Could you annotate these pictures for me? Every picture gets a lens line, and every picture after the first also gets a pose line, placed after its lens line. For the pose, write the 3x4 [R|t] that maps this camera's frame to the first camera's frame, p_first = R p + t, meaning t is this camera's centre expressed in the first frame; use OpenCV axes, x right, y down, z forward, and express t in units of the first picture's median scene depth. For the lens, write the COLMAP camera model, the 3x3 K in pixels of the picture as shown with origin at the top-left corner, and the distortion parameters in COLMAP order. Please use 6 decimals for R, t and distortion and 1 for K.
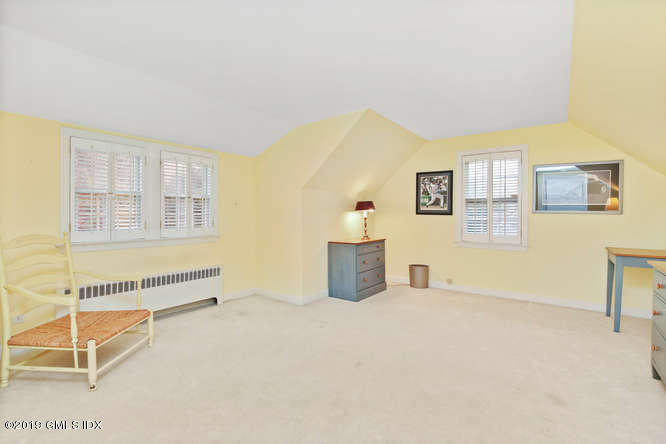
lens RADIAL K [[307.5, 0, 334.0], [0, 307.5, 220.0], [0, 0, 1]] dist [-0.016004, -0.000780]
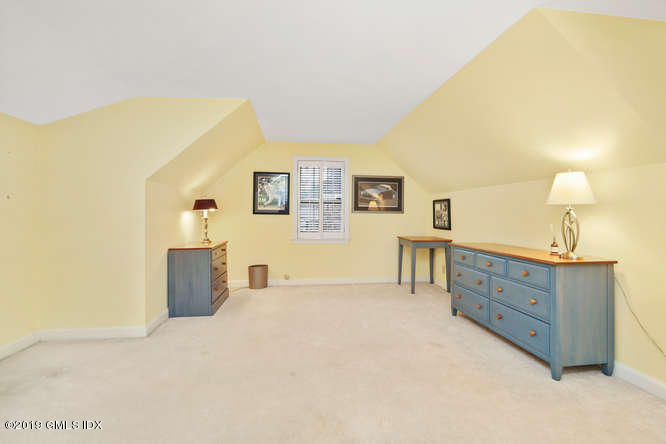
lens RADIAL K [[307.5, 0, 334.0], [0, 307.5, 218.9], [0, 0, 1]] dist [-0.016004, -0.000780]
pose [[0.720260, -0.014823, 0.693546, -0.240232], [0.016260, 0.999858, 0.004483, -0.003765], [-0.693514, 0.008048, 0.720398, 0.120927]]
